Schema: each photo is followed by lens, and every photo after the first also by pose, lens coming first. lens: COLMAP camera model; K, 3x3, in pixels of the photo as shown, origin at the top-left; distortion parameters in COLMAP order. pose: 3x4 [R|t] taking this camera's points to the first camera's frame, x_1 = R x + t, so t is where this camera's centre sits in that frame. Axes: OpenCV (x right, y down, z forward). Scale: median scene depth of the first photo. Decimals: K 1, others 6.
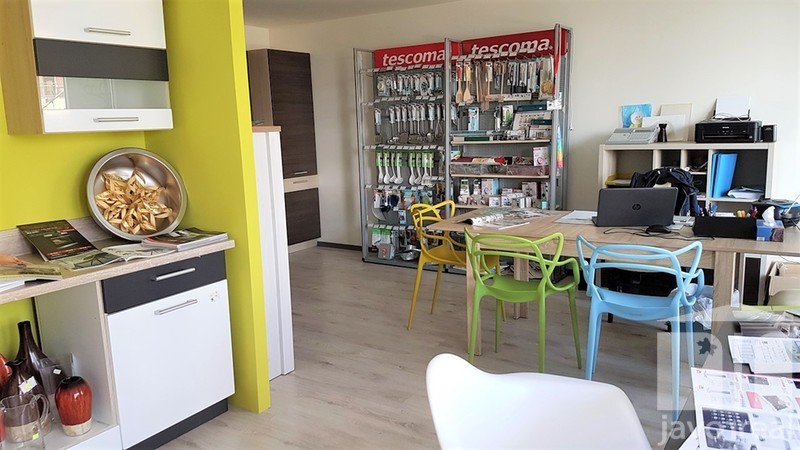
lens RADIAL K [[599.6, 0, 399.0], [0, 599.6, 230.1], [0, 0, 1]] dist [0.029385, -0.015359]
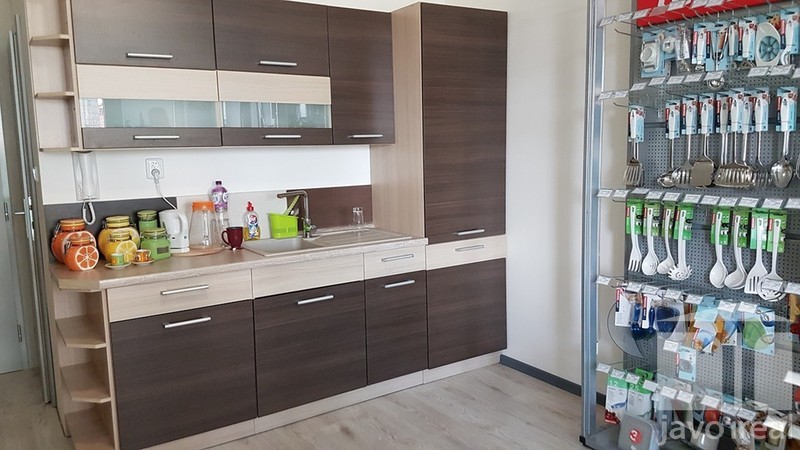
lens RADIAL K [[599.6, 0, 395.9], [0, 599.6, 221.8], [0, 0, 1]] dist [0.029385, -0.015359]
pose [[0.922957, 0.055381, -0.380897, -0.026322], [-0.068960, 0.997375, -0.022084, -0.097087], [0.378675, 0.046649, 0.924354, 0.536048]]
